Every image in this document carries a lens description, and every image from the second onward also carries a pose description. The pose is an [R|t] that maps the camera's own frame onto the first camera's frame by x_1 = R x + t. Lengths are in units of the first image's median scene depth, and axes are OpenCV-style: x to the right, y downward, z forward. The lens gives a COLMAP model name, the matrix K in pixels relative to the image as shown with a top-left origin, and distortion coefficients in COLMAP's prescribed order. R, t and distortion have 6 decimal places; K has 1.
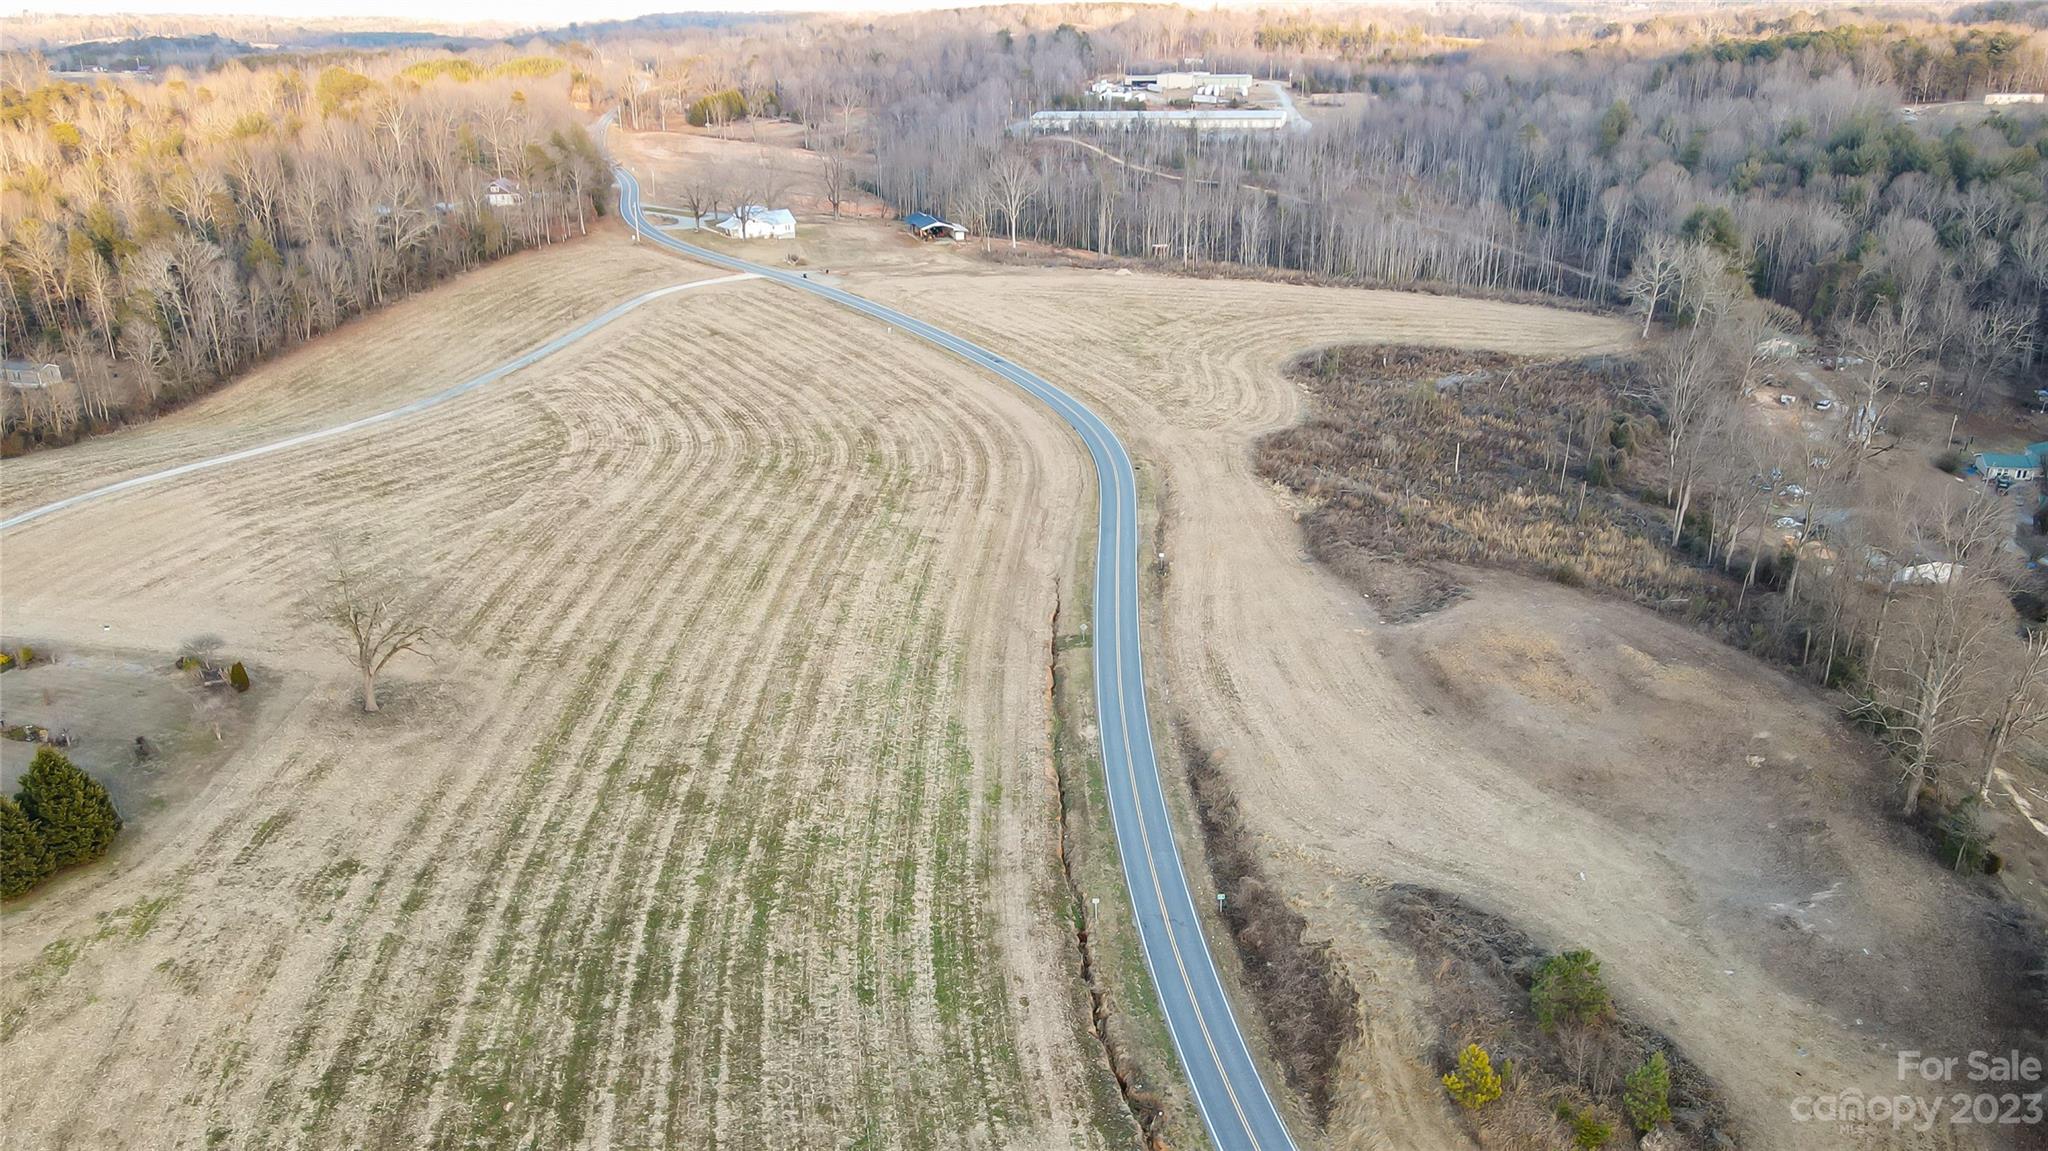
lens RADIAL K [[1546.6, 0, 1024.0], [0, 1546.6, 575.5], [0, 0, 1]] dist [-0.029558, 0.072913]
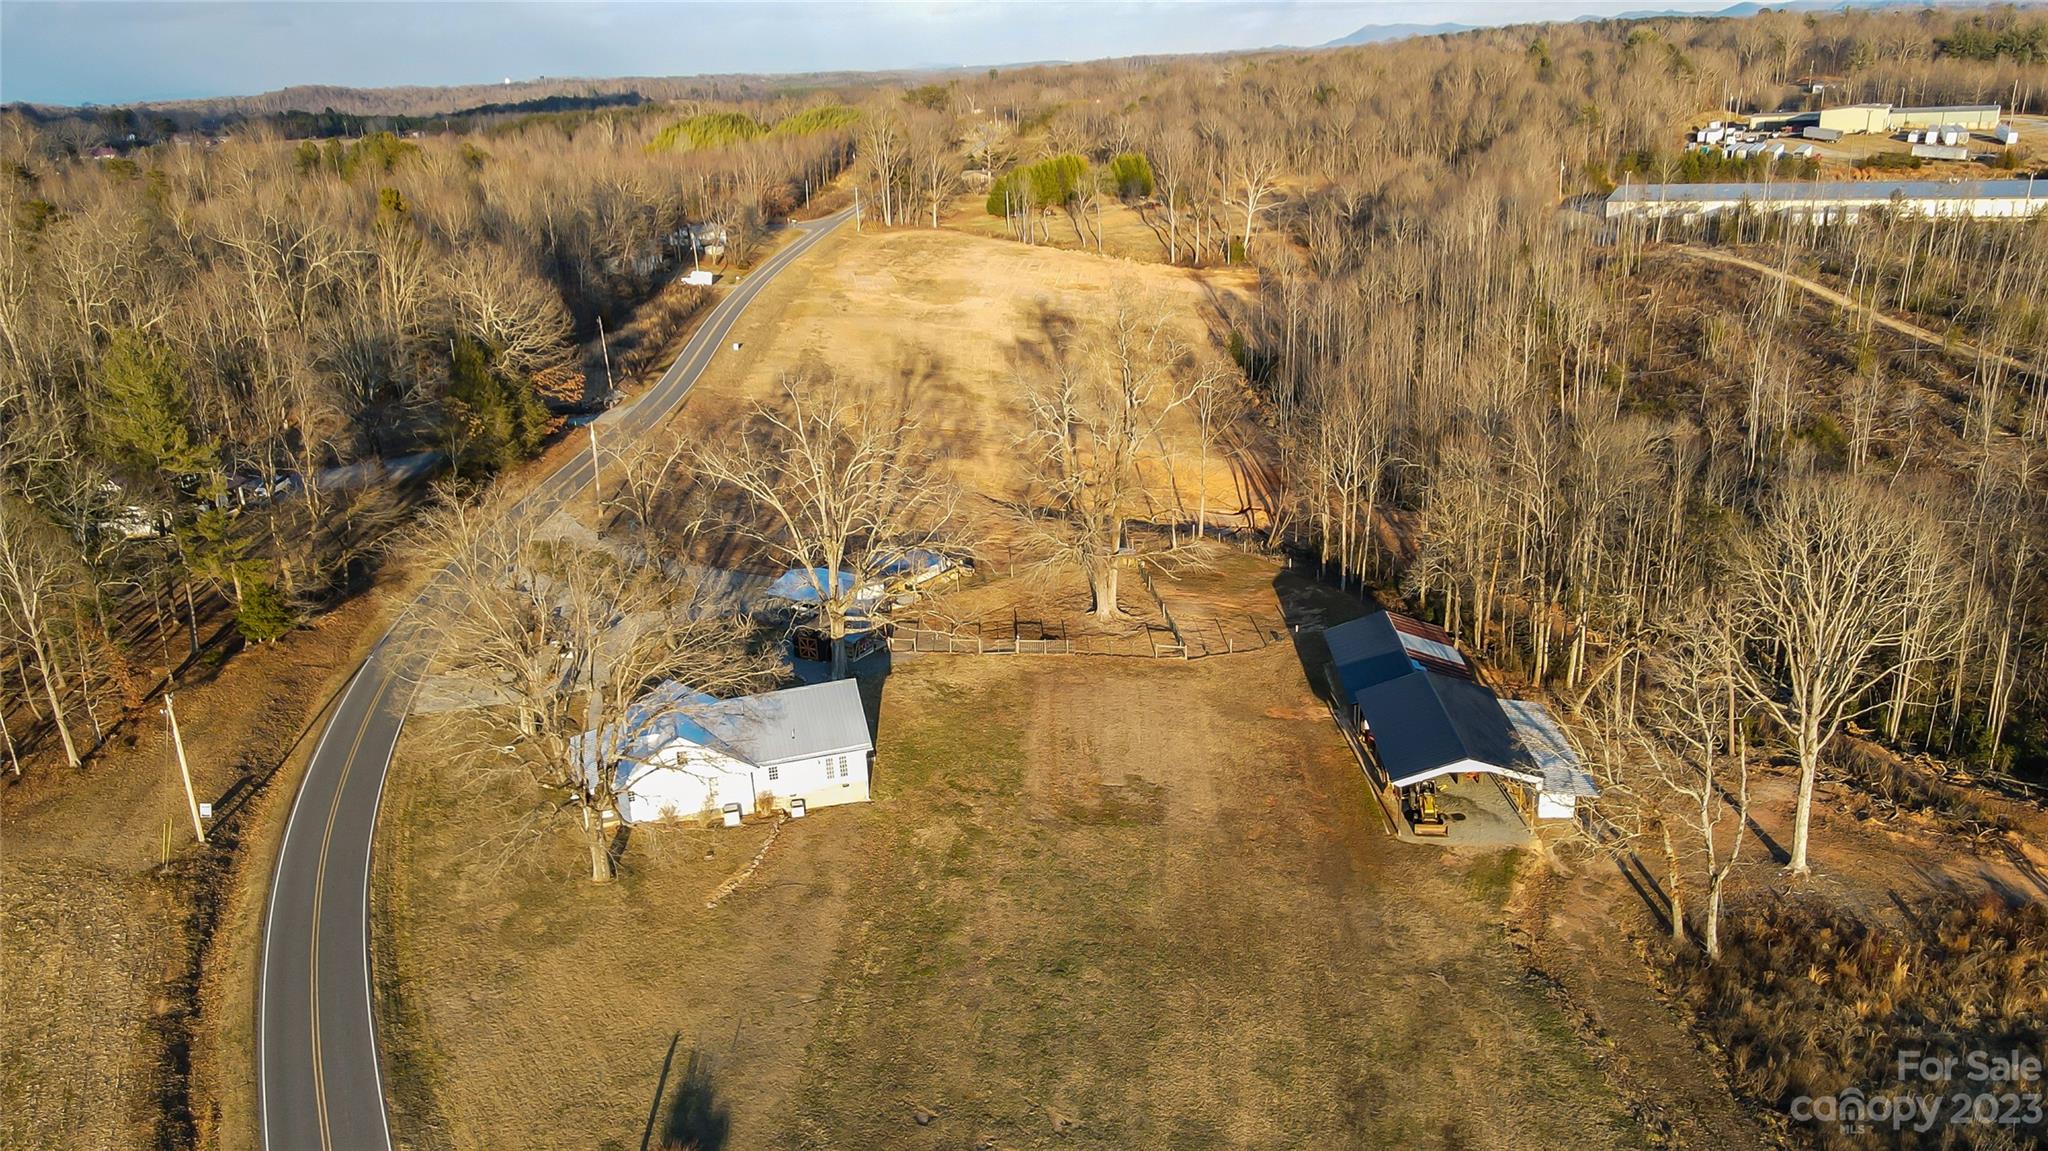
lens RADIAL K [[1546.6, 0, 1024.0], [0, 1546.6, 575.5], [0, 0, 1]] dist [-0.029558, 0.072913]
pose [[0.959091, 0.057561, -0.277185, -0.076357], [-0.064836, 0.997749, -0.017144, -0.334408], [0.275574, 0.034414, 0.960663, 1.016450]]
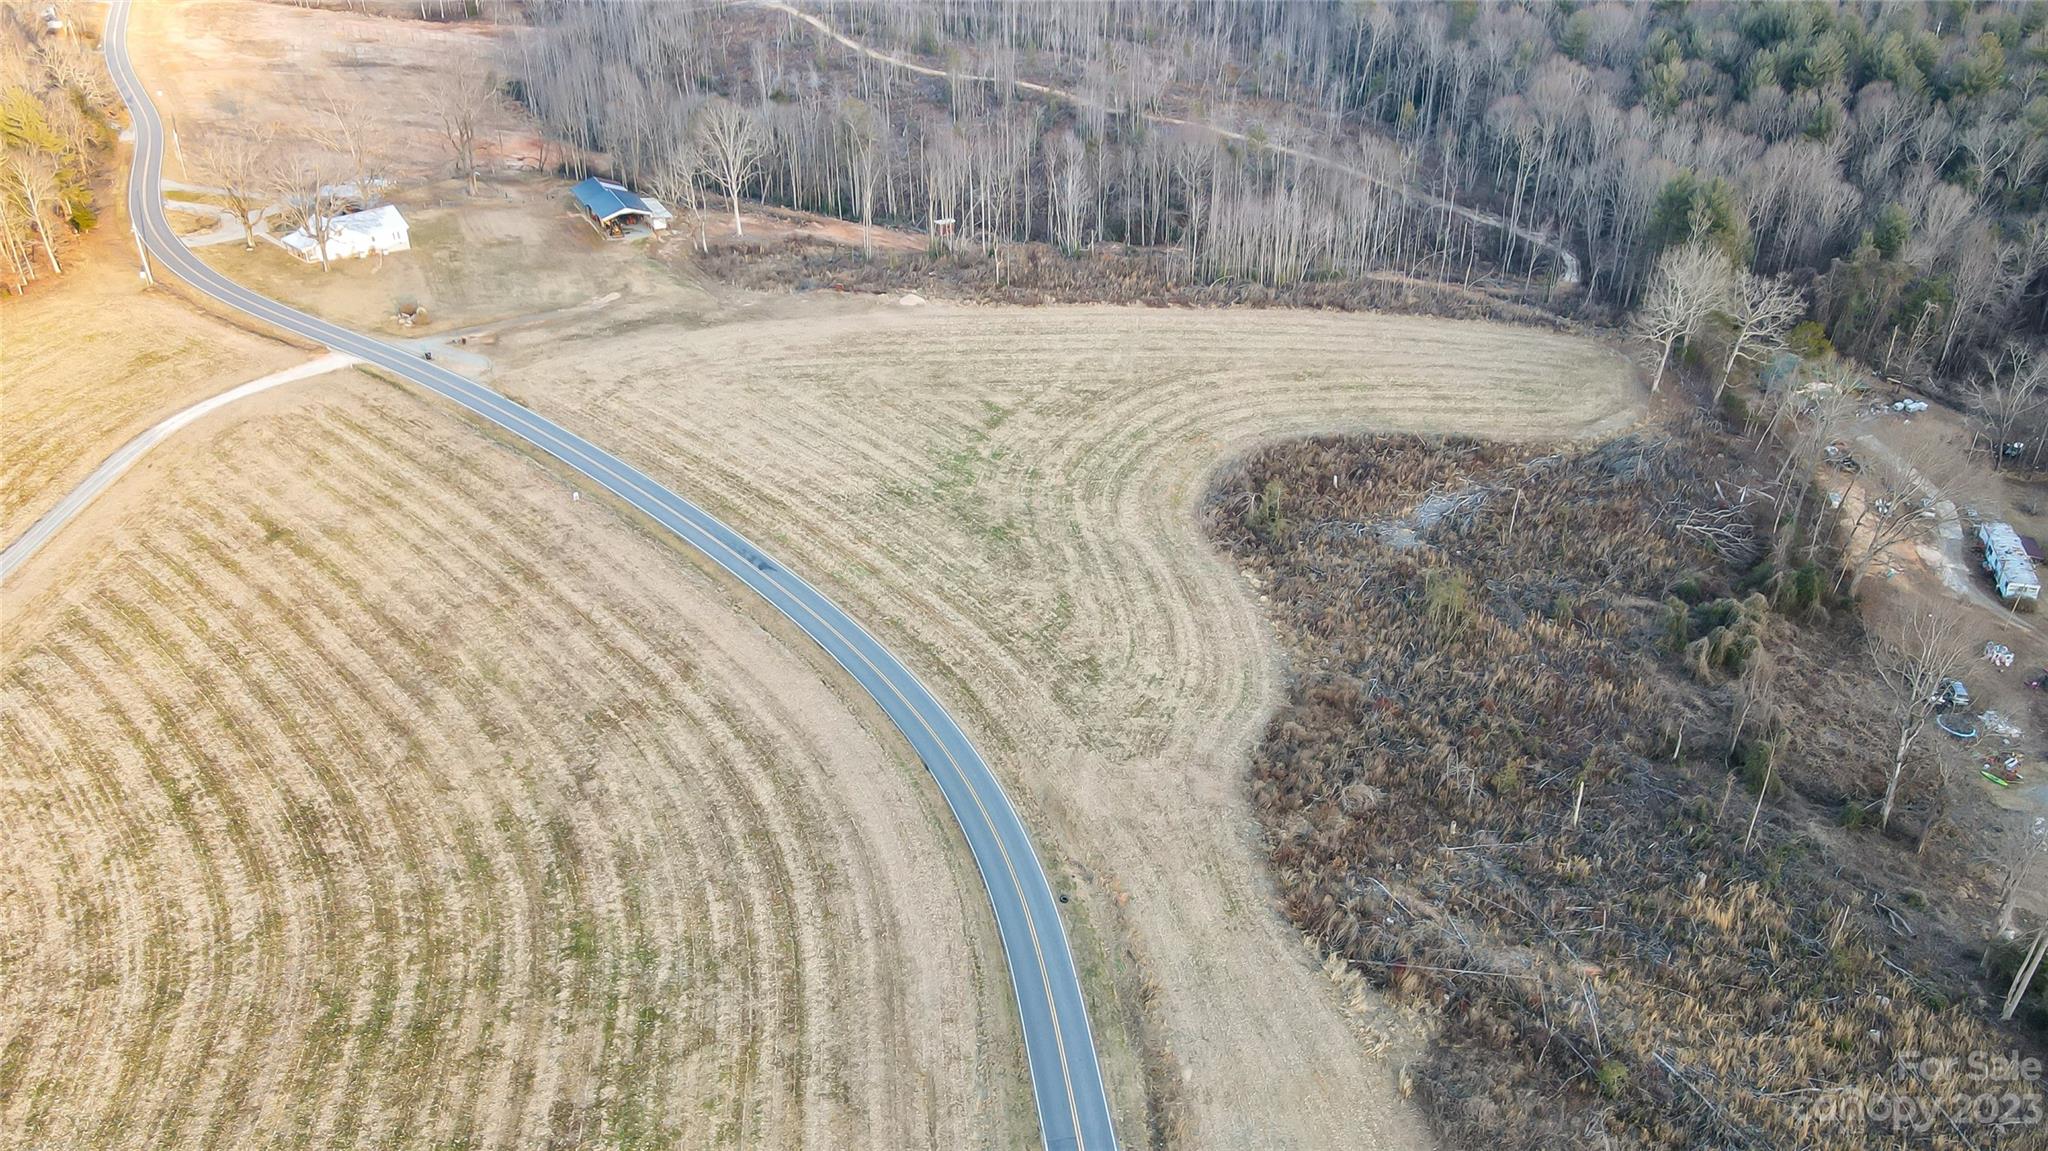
lens RADIAL K [[1546.6, 0, 1024.0], [0, 1546.6, 575.5], [0, 0, 1]] dist [-0.029558, 0.072913]
pose [[0.980415, -0.092029, 0.174120, -0.022329], [0.065999, 0.986513, 0.149787, -0.214756], [-0.185556, -0.135362, 0.973266, 0.372425]]
